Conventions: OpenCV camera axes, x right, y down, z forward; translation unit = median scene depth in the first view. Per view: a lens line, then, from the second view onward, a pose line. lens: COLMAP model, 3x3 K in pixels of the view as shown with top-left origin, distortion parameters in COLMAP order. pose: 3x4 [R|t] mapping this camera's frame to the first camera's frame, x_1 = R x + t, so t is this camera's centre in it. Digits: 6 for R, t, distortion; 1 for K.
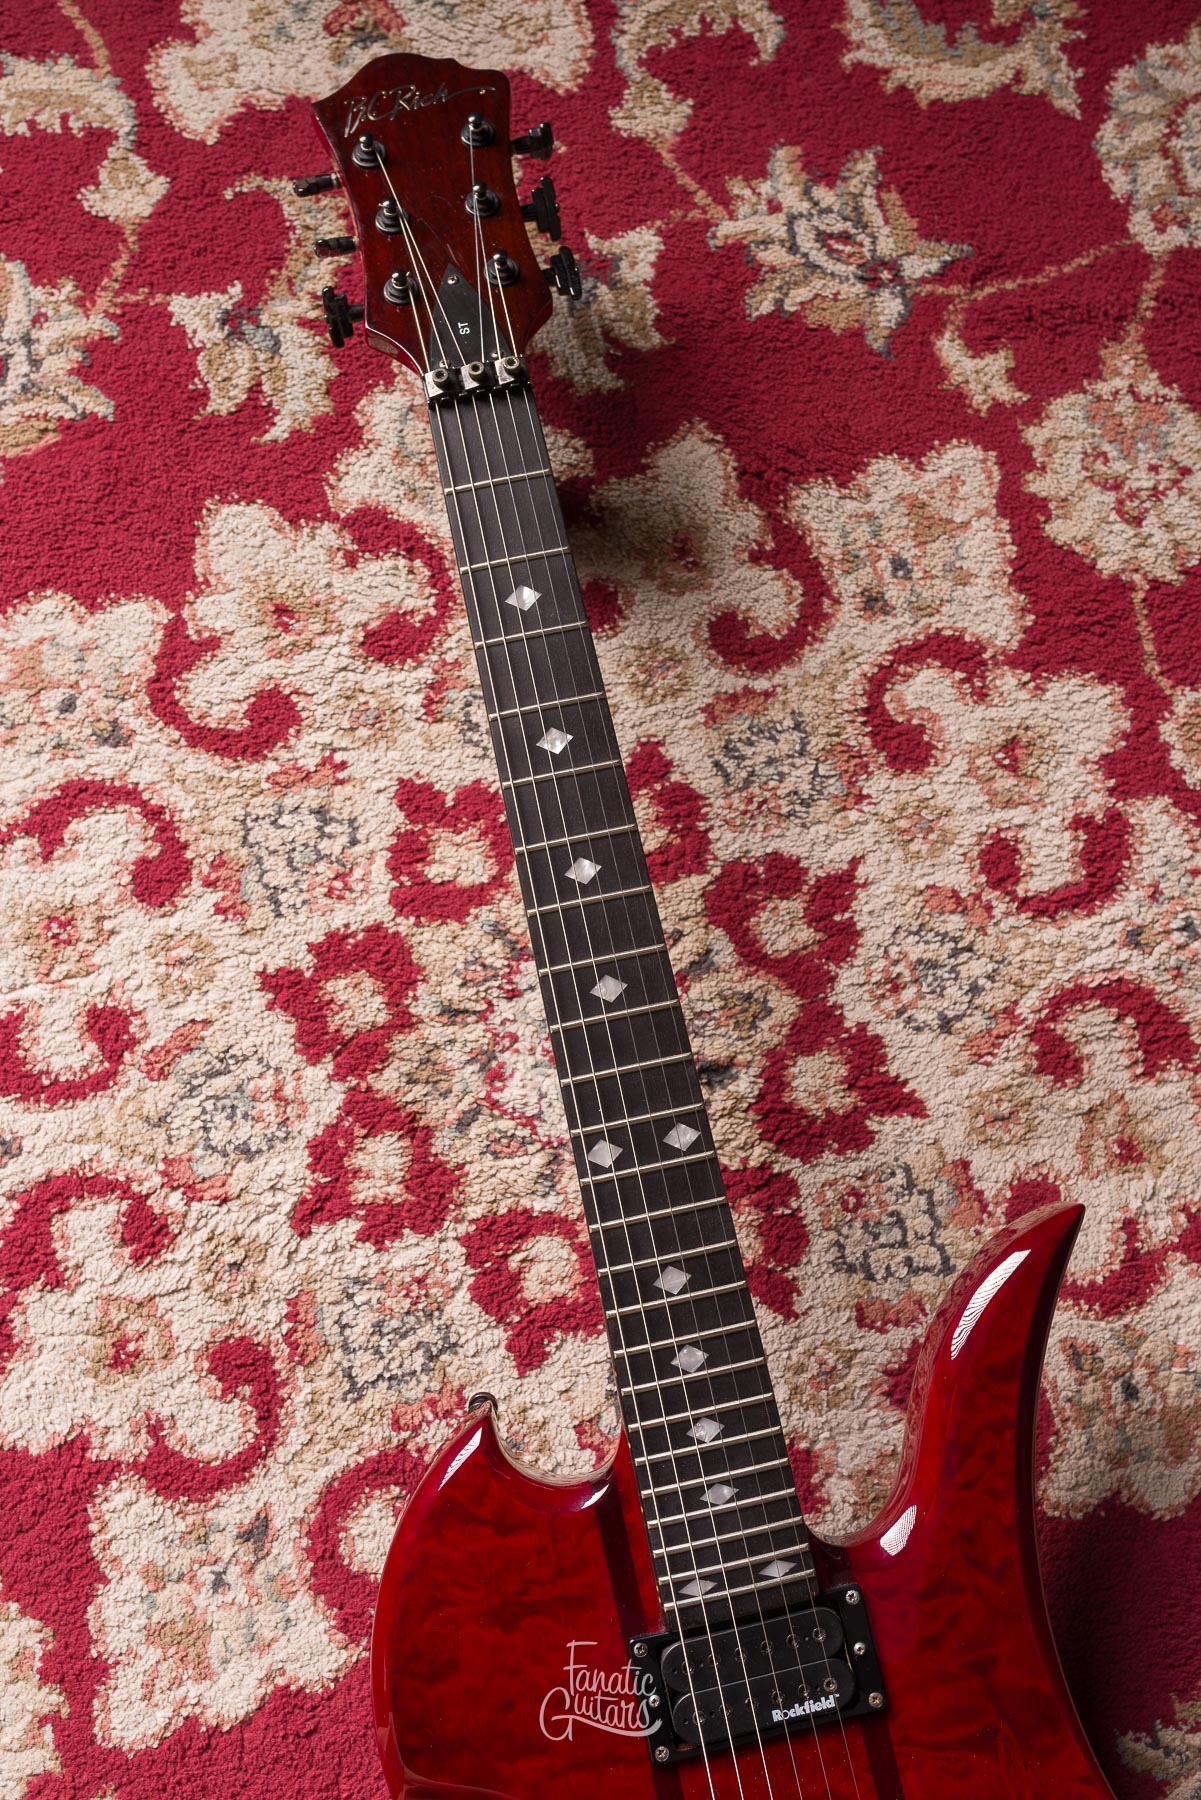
lens RADIAL K [[1763.2, 0, 587.7], [0, 1763.2, 938.1], [0, 0, 1]] dist [0.000787, -0.000051]
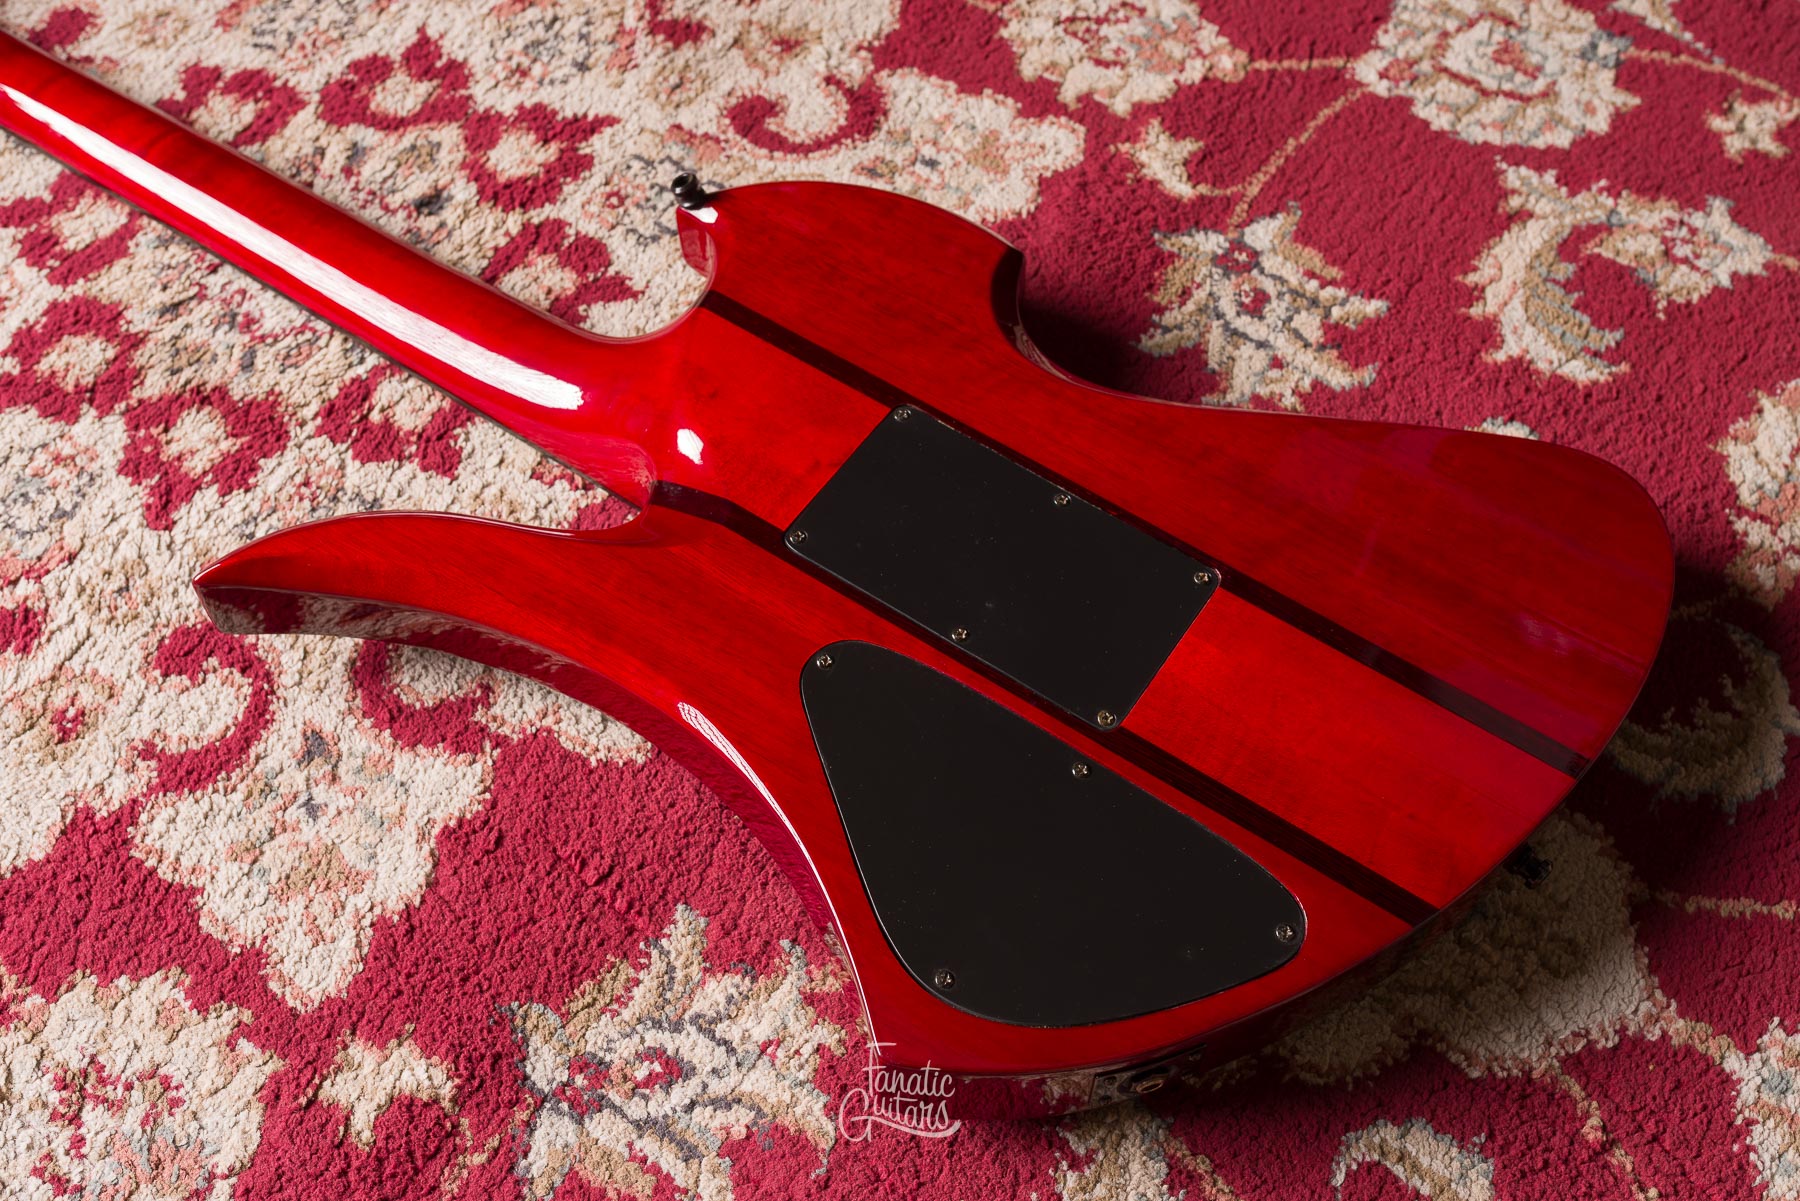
lens RADIAL K [[1759.1, 0, 900.0], [0, 1759.1, 600.5], [0, 0, 1]] dist [0.000727, 0.000864]
pose [[0.712845, -0.618288, 0.331015, -0.201581], [0.690351, 0.701774, -0.175867, 0.575145], [-0.123561, 0.353883, 0.927092, 0.113185]]
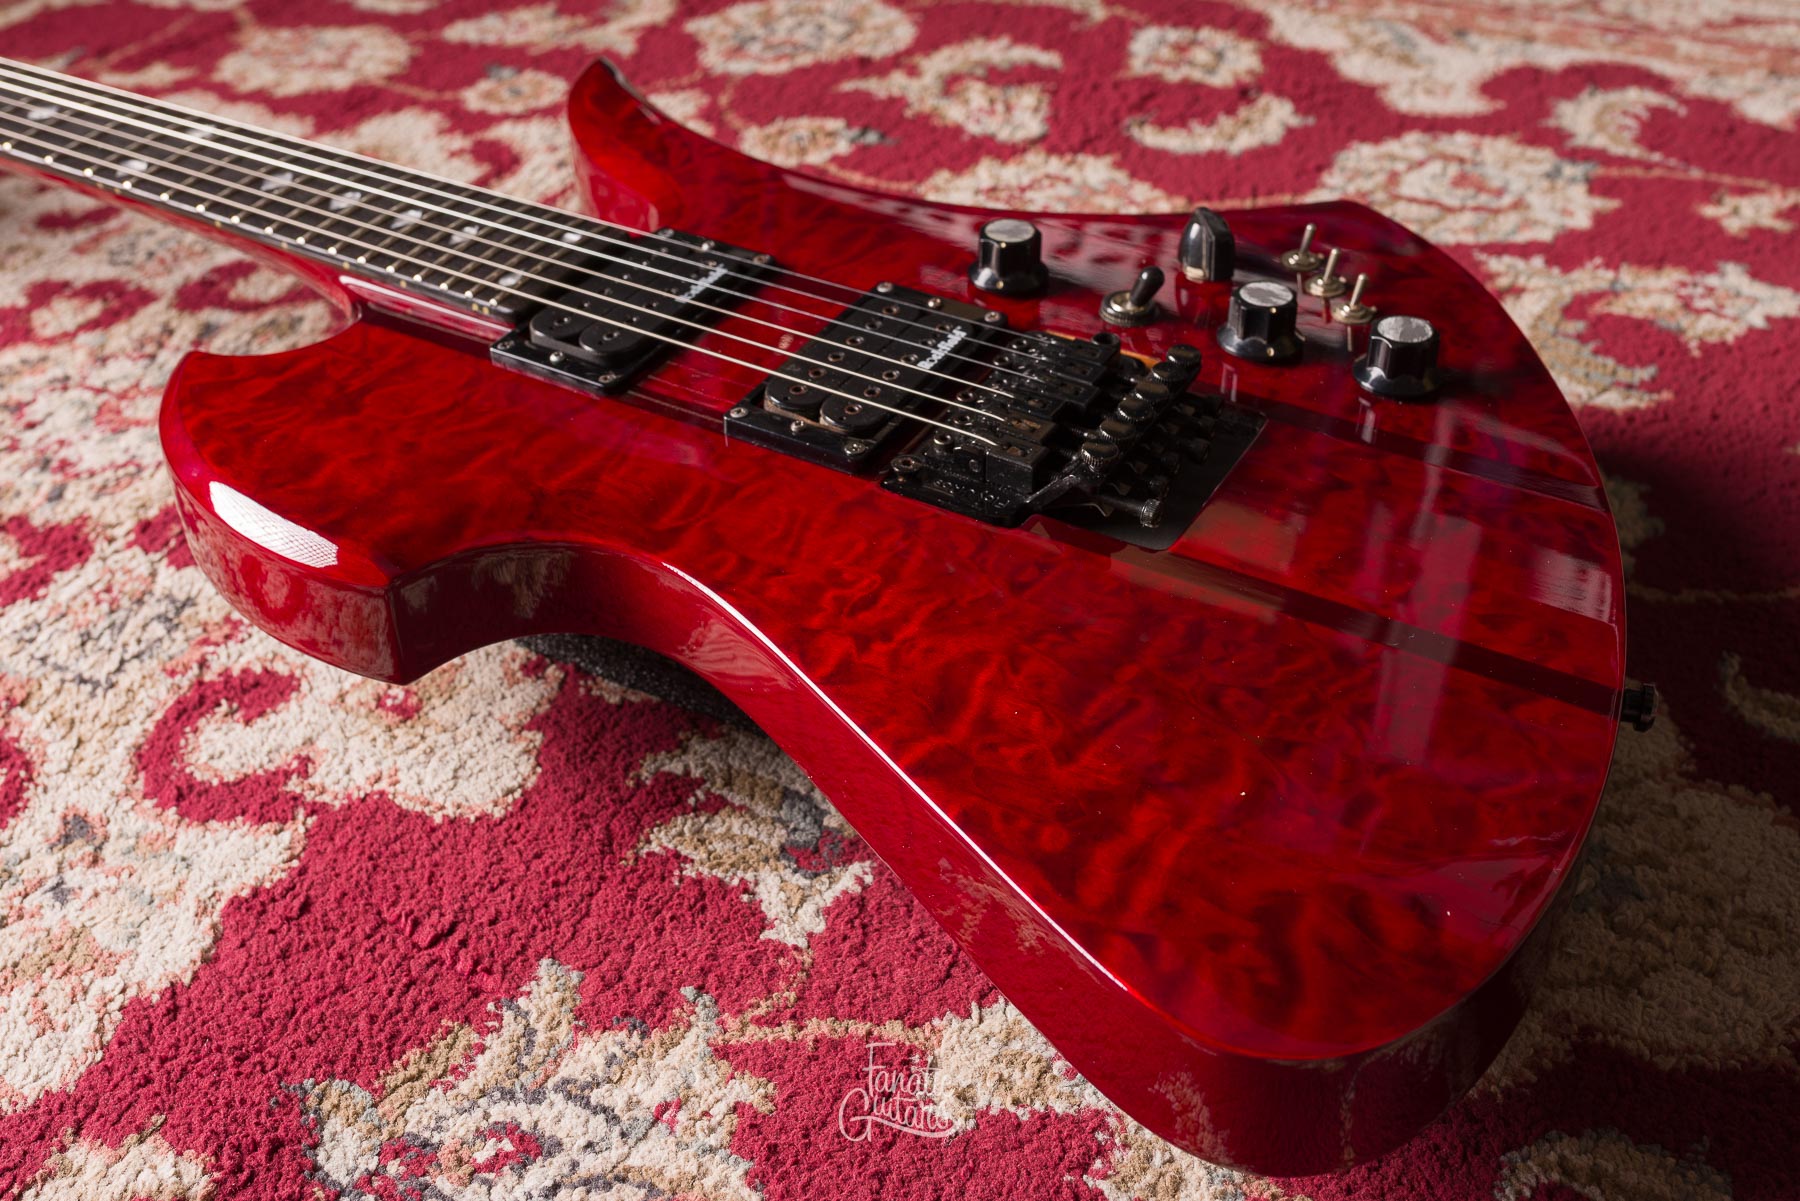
lens RADIAL K [[1908.6, 0, 858.0], [0, 1908.6, 574.9], [0, 0, 1]] dist [0.000372, 0.002176]
pose [[0.680050, -0.487694, 0.547436, -0.301456], [0.728440, 0.534085, -0.429102, 0.732052], [-0.083107, 0.690585, 0.718460, 0.344446]]
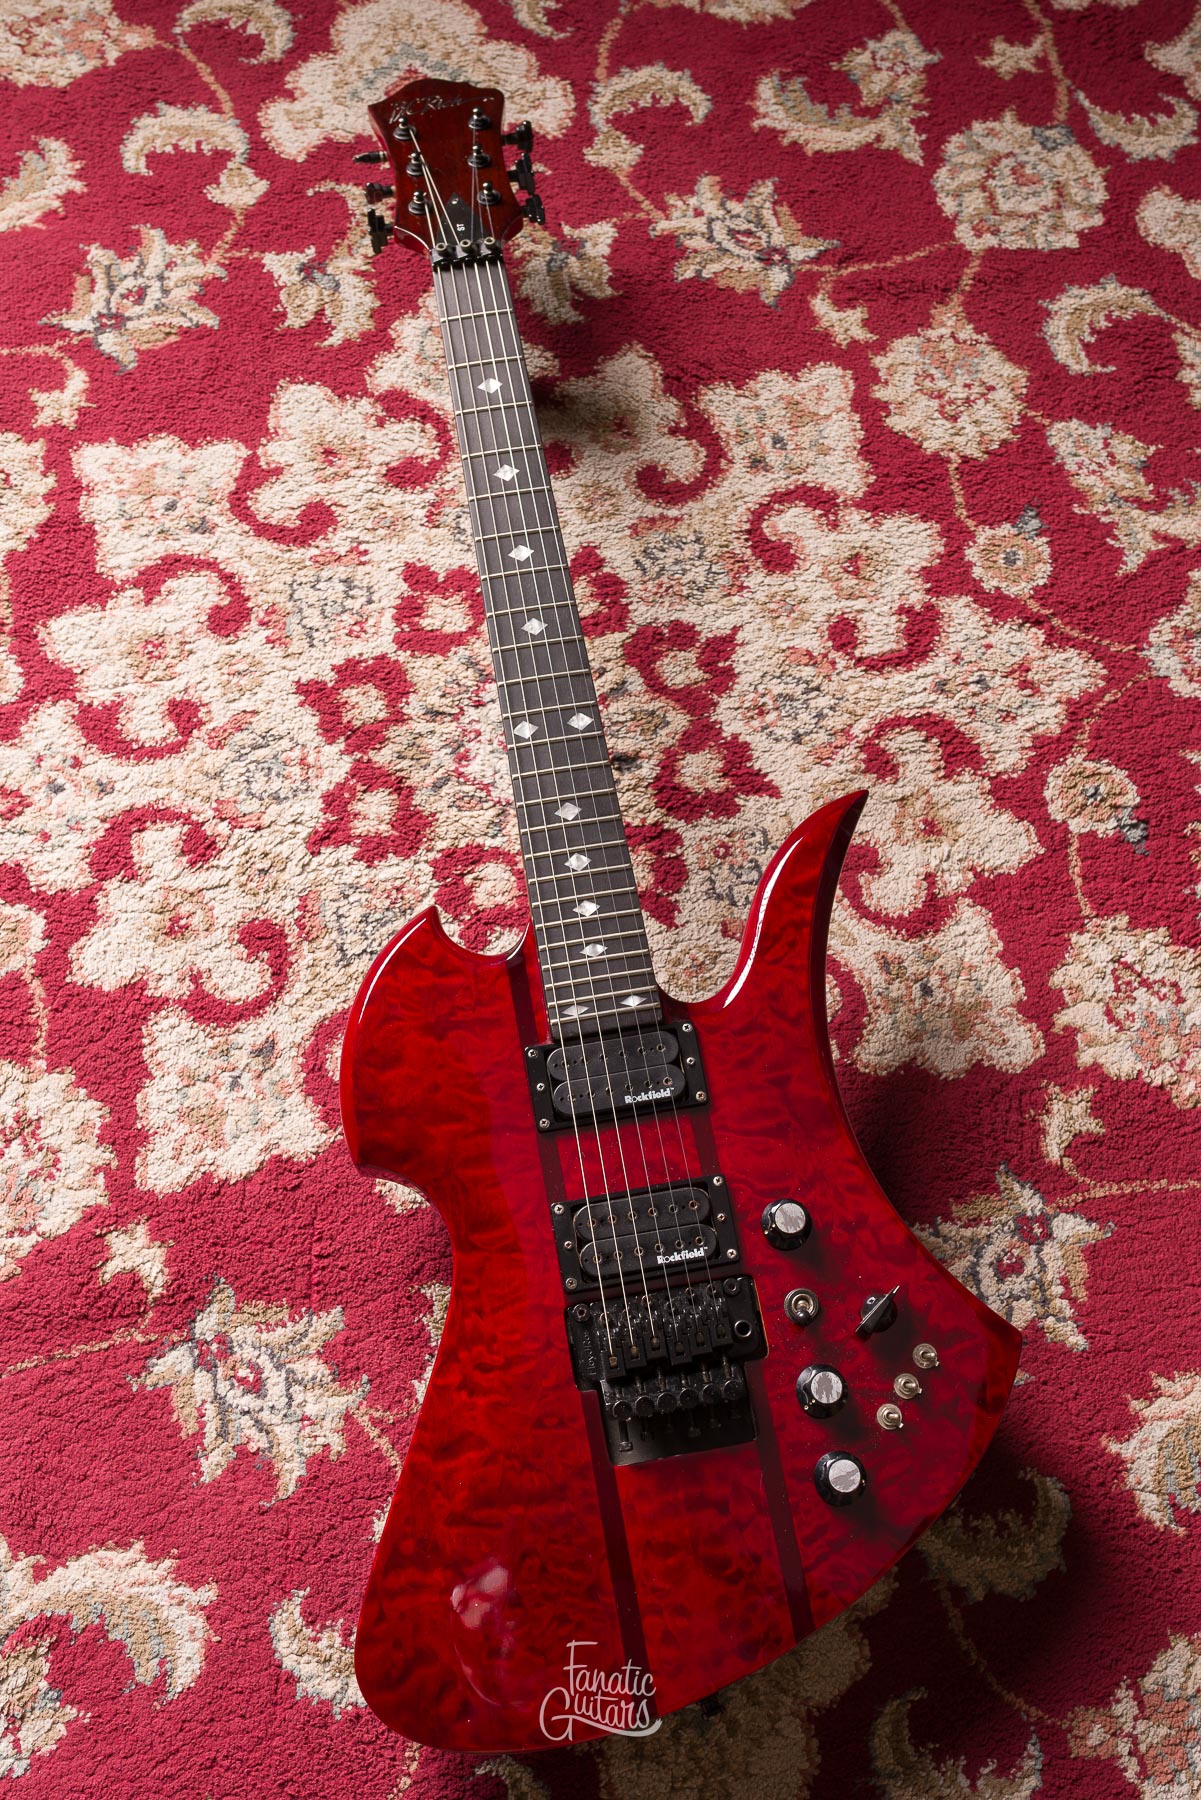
lens RADIAL K [[1743.8, 0, 606.9], [0, 1743.8, 917.0], [0, 0, 1]] dist [0.000613, 0.004328]
pose [[0.999239, 0.029402, -0.025617, 0.092997], [-0.033416, 0.984210, -0.173821, 0.412220], [0.020102, 0.174545, 0.984444, -0.289040]]
